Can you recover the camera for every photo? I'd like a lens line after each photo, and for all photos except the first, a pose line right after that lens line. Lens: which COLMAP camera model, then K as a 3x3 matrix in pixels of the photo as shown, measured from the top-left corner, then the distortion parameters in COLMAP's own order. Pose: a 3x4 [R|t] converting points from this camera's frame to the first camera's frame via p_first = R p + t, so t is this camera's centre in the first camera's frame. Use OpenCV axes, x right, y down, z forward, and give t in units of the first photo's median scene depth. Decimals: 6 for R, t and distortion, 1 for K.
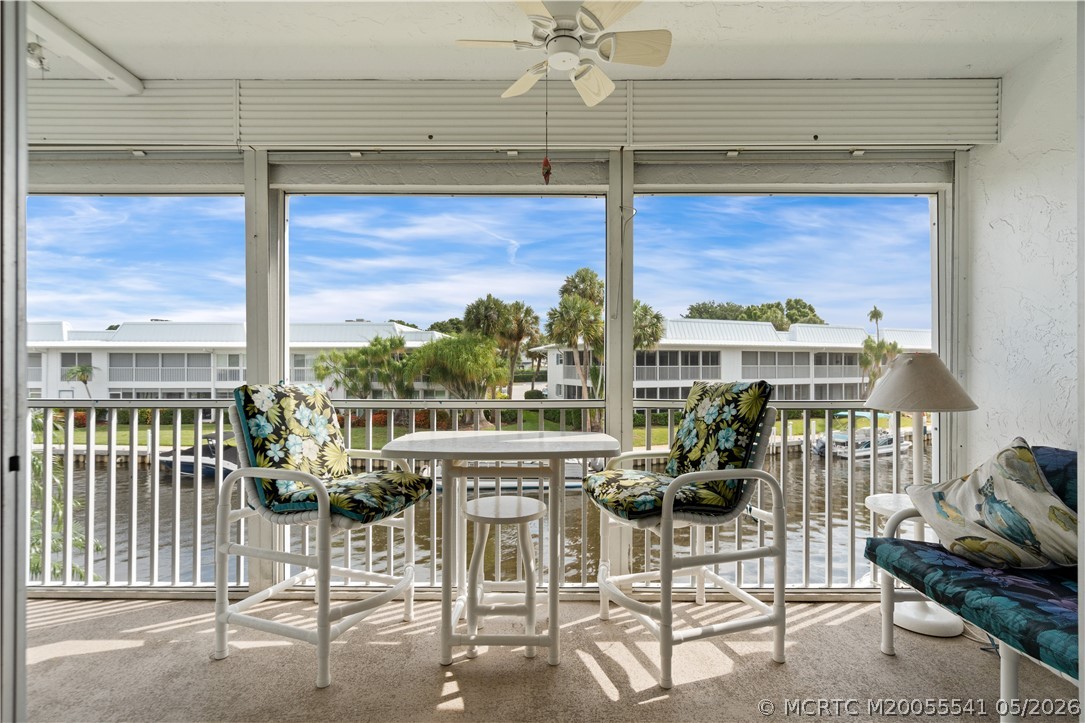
lens RADIAL K [[516.6, 0, 546.5], [0, 516.6, 372.4], [0, 0, 1]] dist [-0.000854, 0.000074]
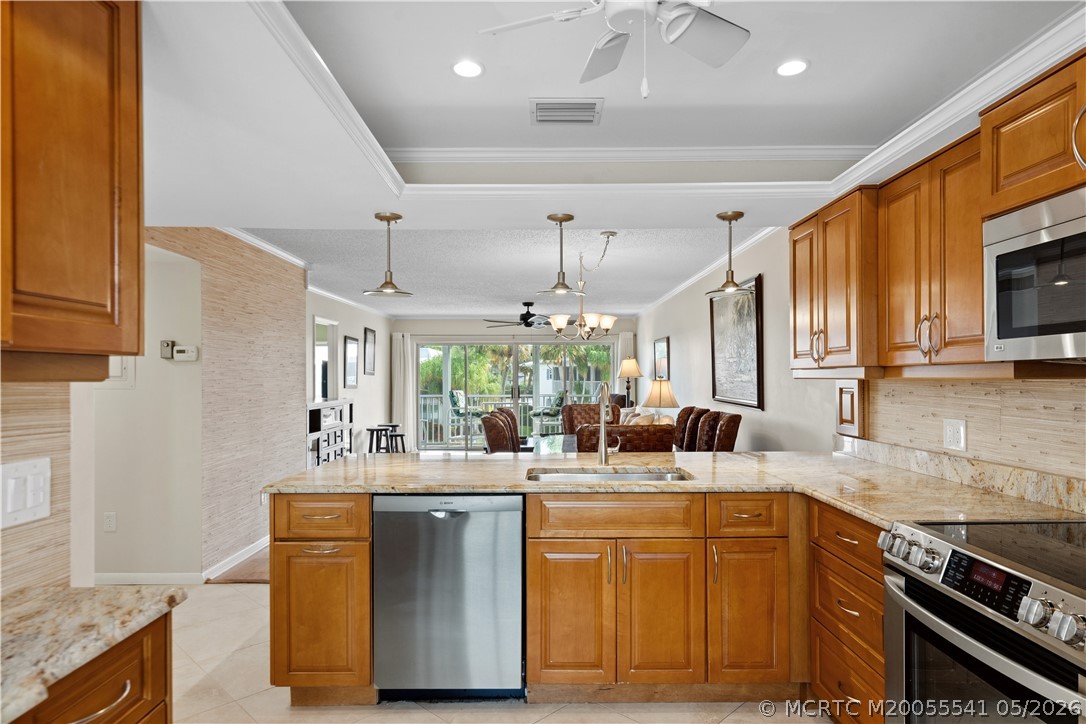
lens RADIAL K [[618.0, 0, 543.0], [0, 618.0, 362.0], [0, 0, 1]] dist [0.002271, 0.001095]
pose [[0.999995, -0.001197, 0.003000, 0.013256], [0.001319, 0.999168, -0.040760, 0.000001], [-0.002949, 0.040764, 0.999164, -0.305987]]
